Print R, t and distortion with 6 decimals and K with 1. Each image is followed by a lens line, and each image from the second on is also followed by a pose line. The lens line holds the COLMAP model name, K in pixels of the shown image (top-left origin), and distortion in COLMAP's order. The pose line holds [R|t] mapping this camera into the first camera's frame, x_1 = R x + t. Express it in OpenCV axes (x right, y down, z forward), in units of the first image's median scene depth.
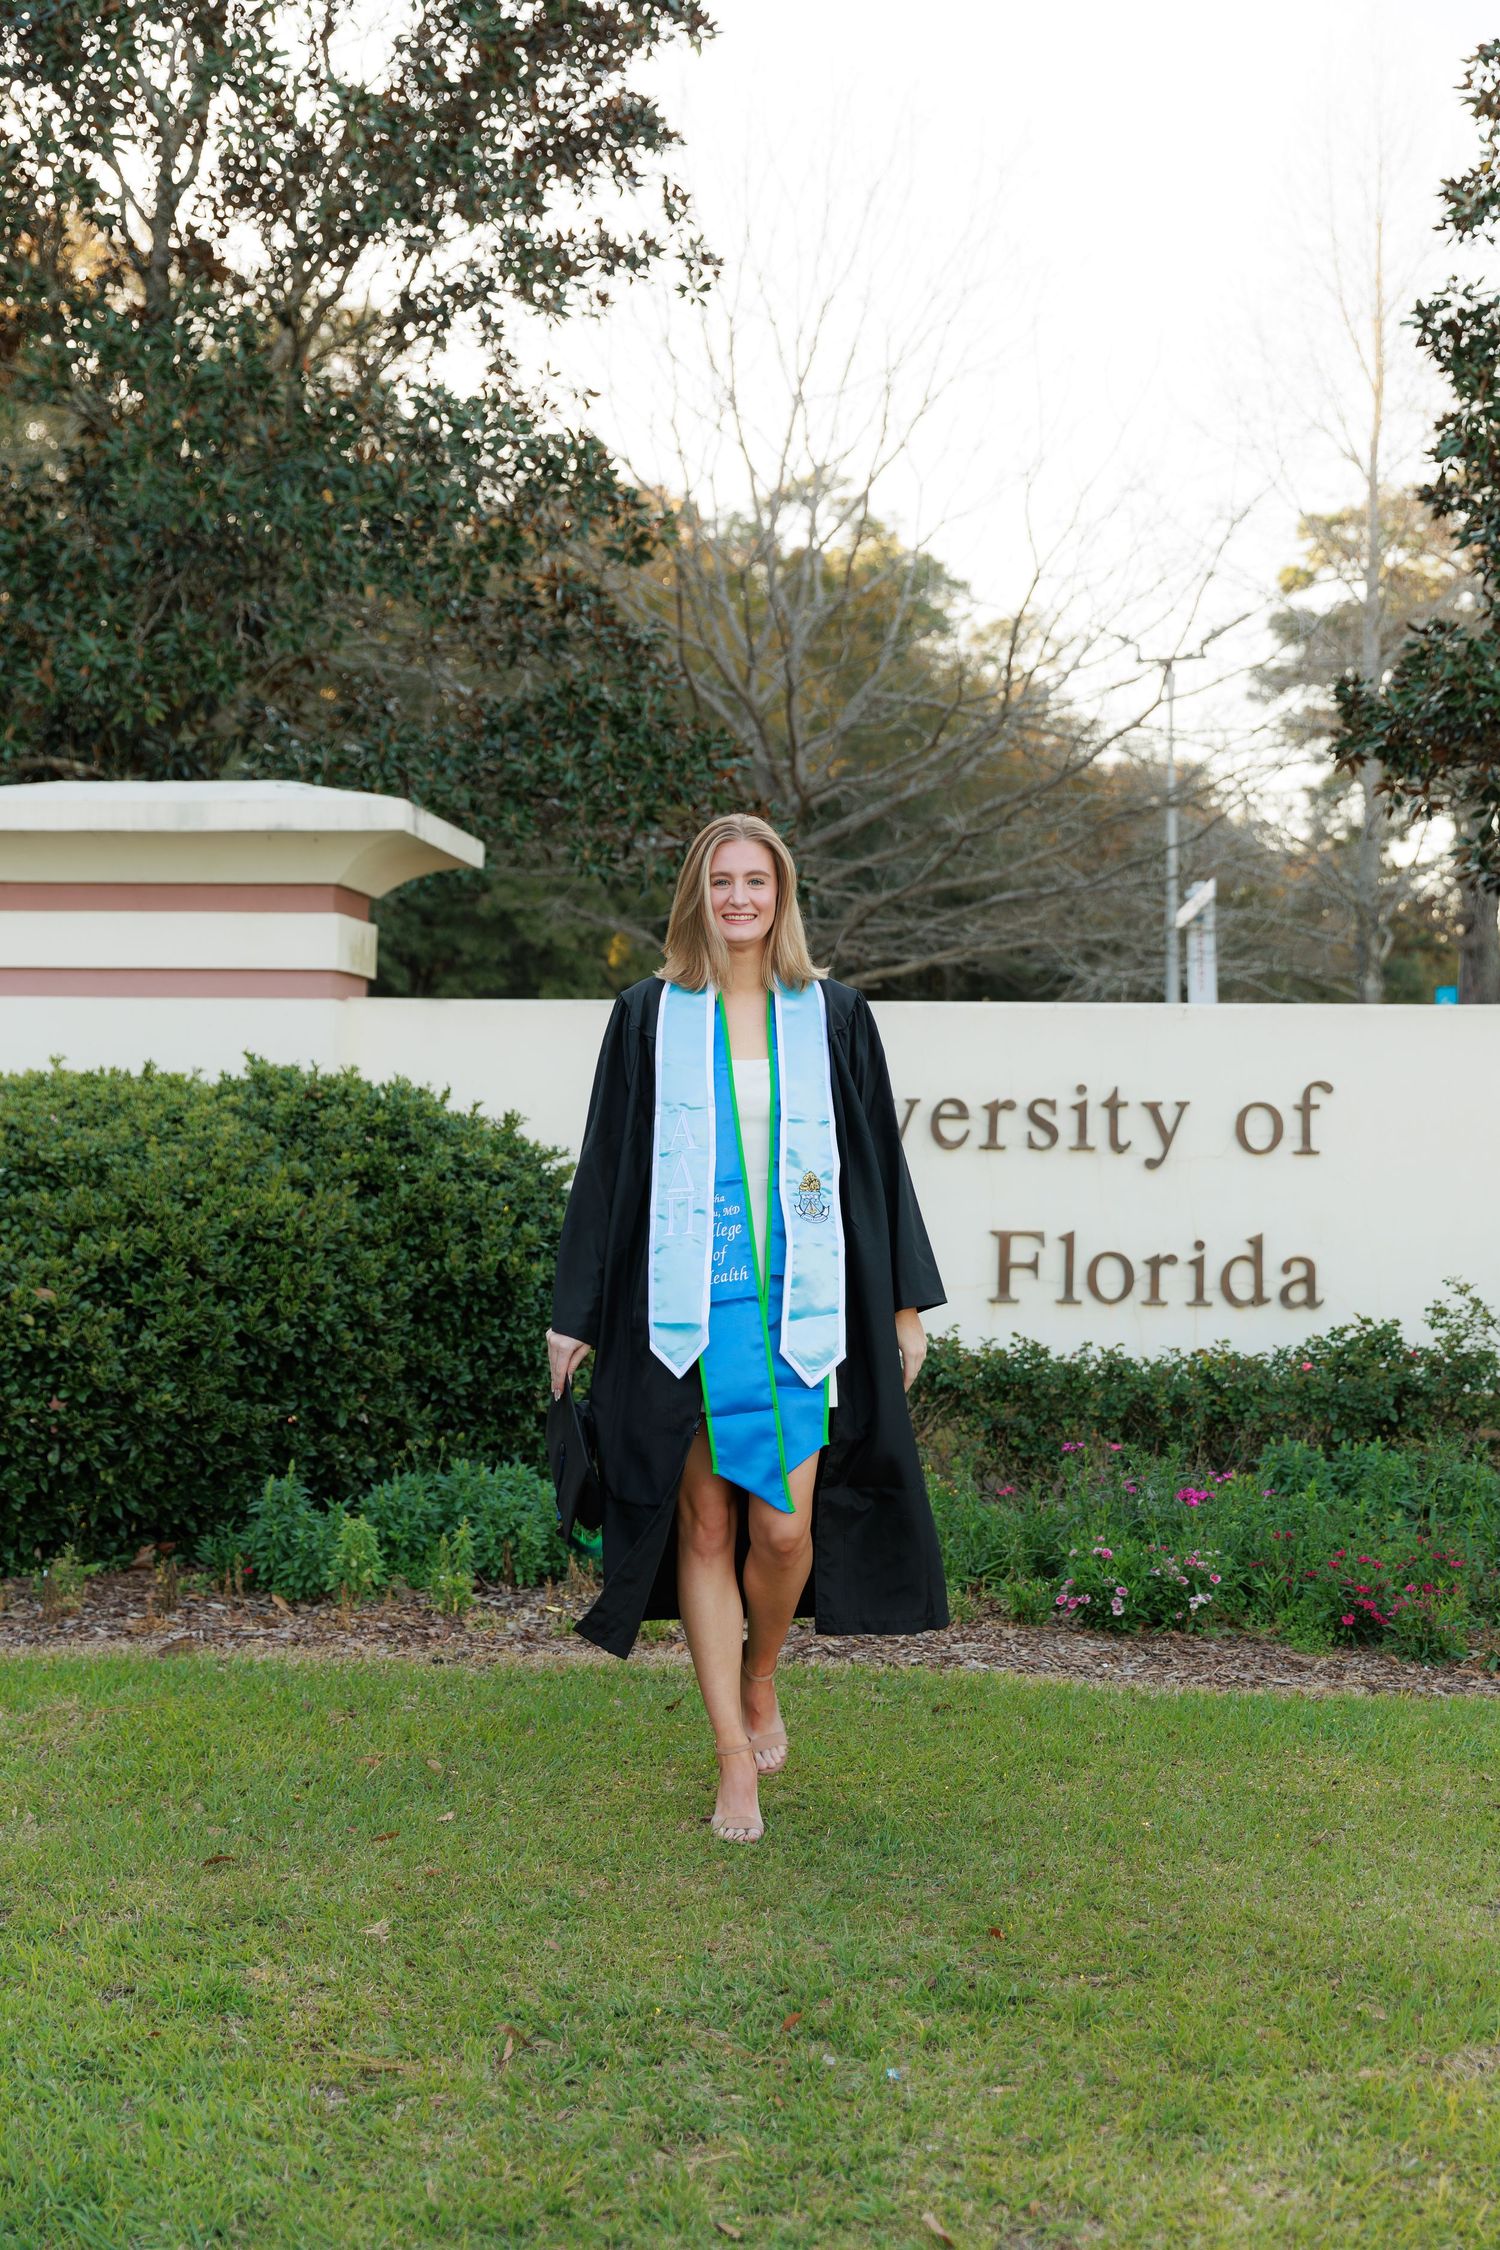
lens RADIAL K [[2982.7, 0, 802.7], [0, 2982.7, 1083.1], [0, 0, 1]] dist [0.017181, -0.017827]
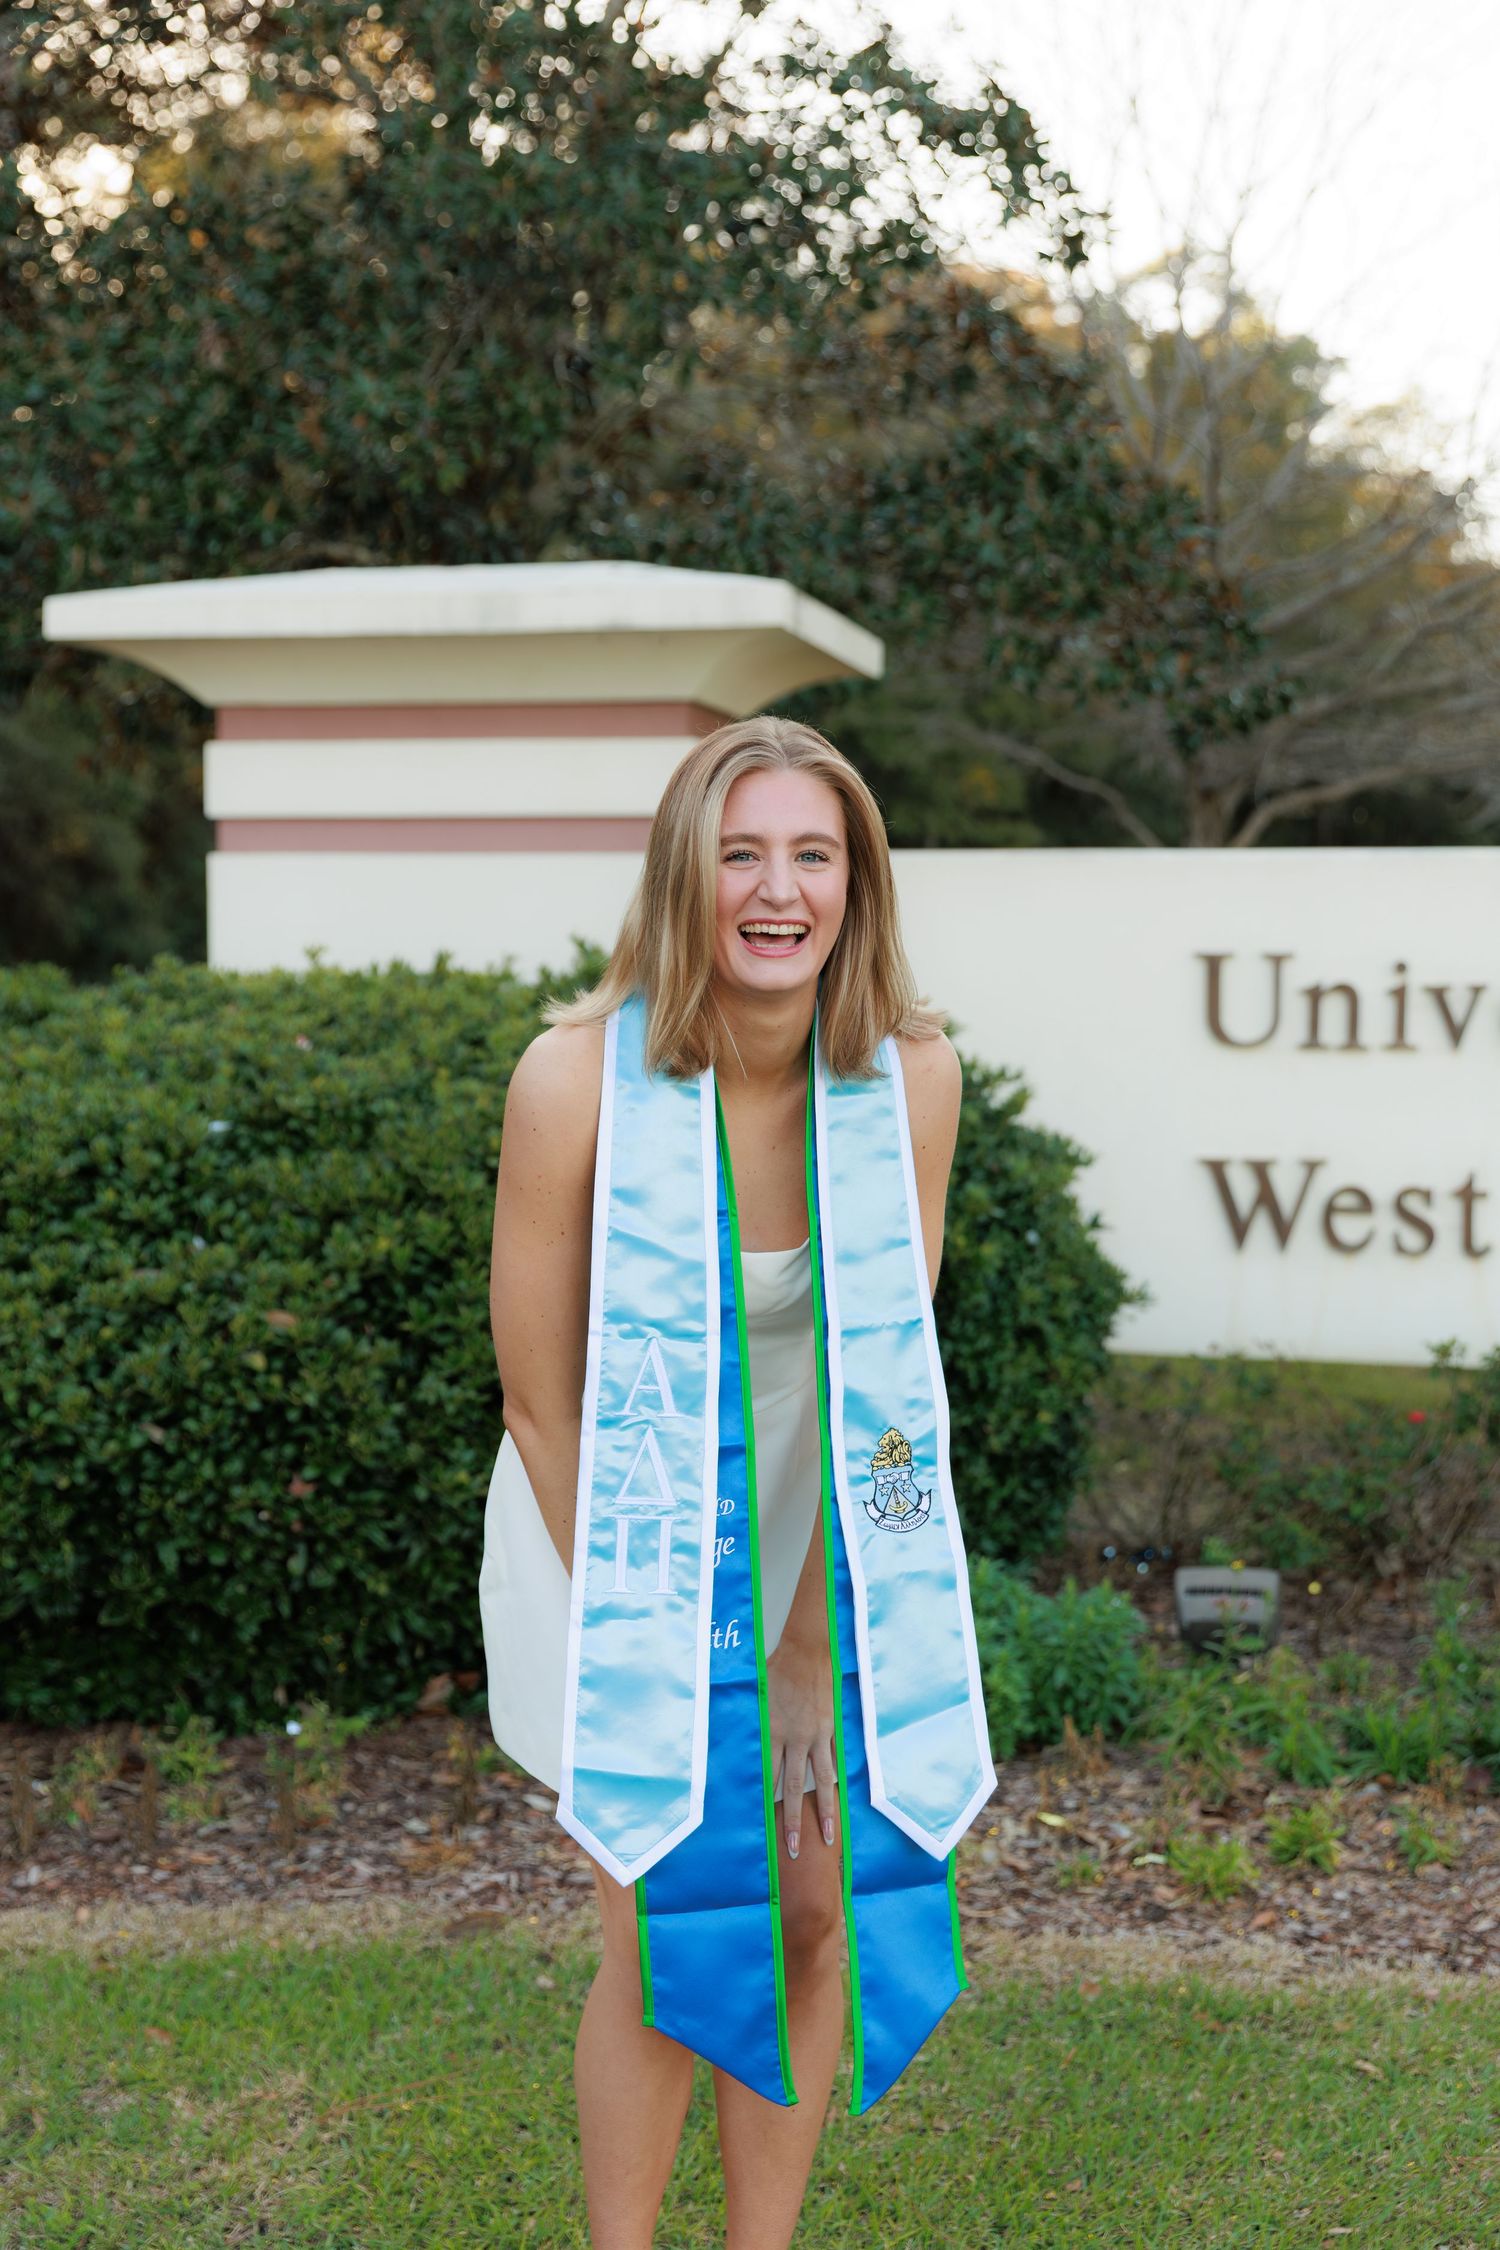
lens RADIAL K [[3071.9, 0, 793.1], [0, 3071.9, 1119.7], [0, 0, 1]] dist [0.029462, -0.041127]
pose [[0.993339, 0.000041, -0.115230, -0.052270], [0.007991, 0.997568, 0.069244, -0.018417], [0.114953, -0.069703, 0.990922, 0.288841]]
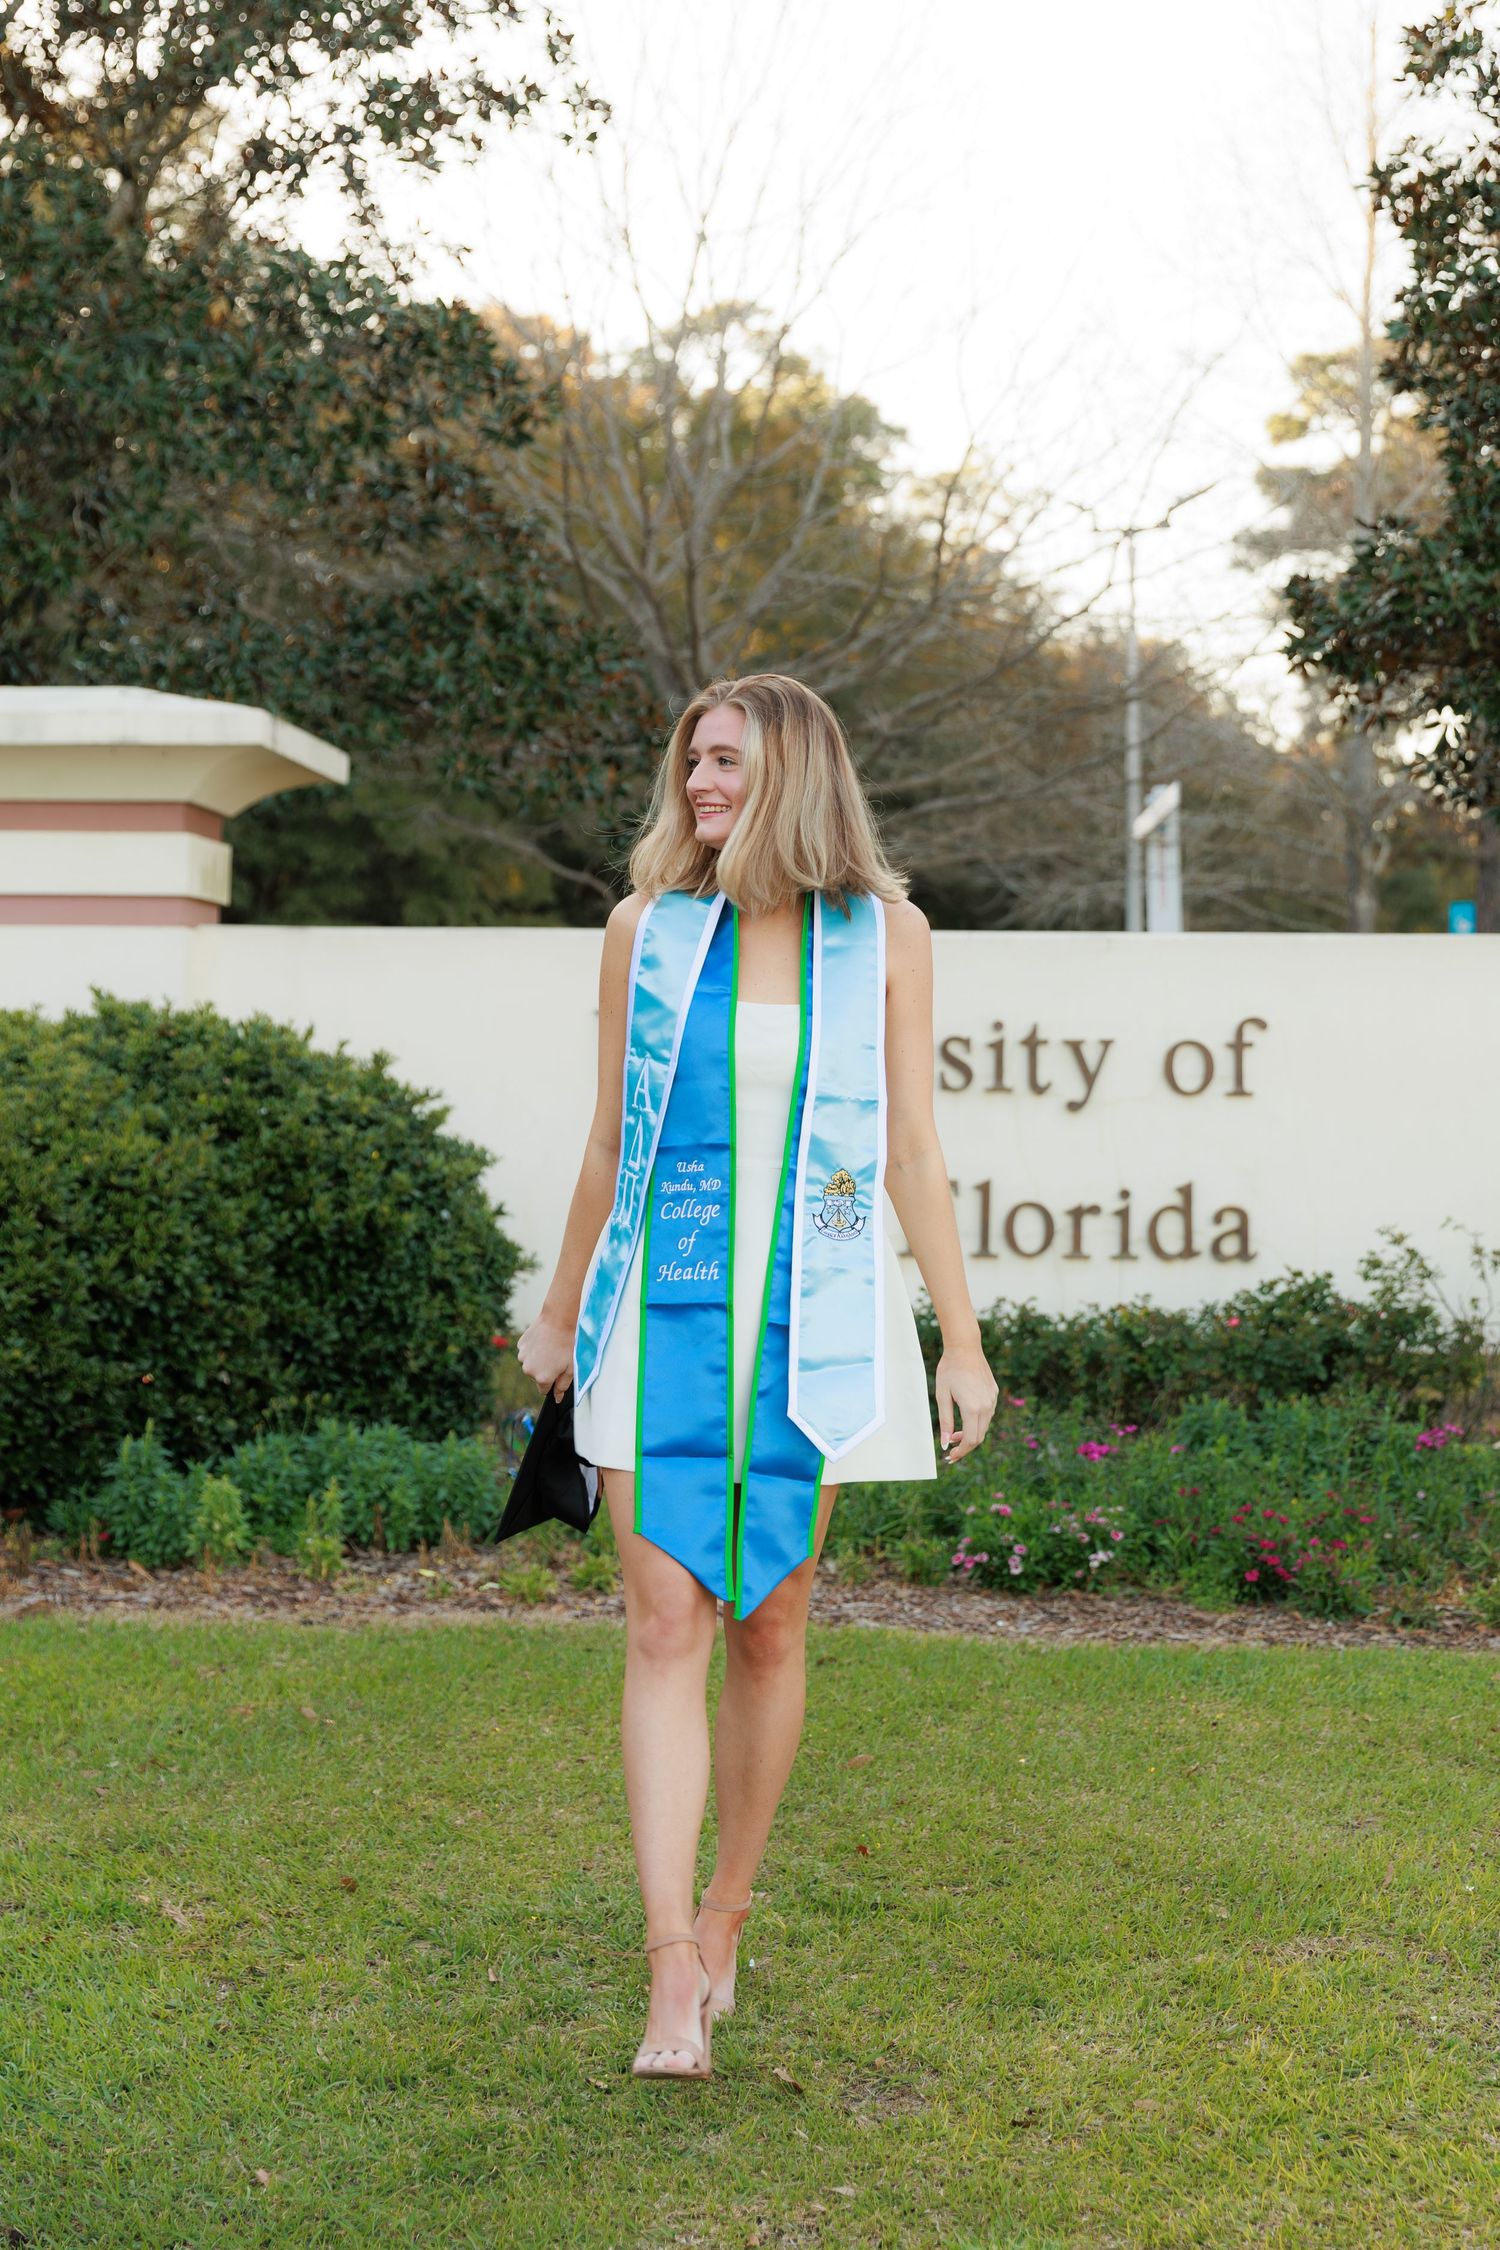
lens RADIAL K [[3533.1, 0, 859.3], [0, 3533.1, 1008.0], [0, 0, 1]] dist [0.018667, -0.016221]
pose [[0.999174, -0.000101, 0.040644, 0.007138], [0.000167, 0.999999, -0.001630, -0.002079], [-0.040643, 0.001635, 0.999172, -0.113316]]
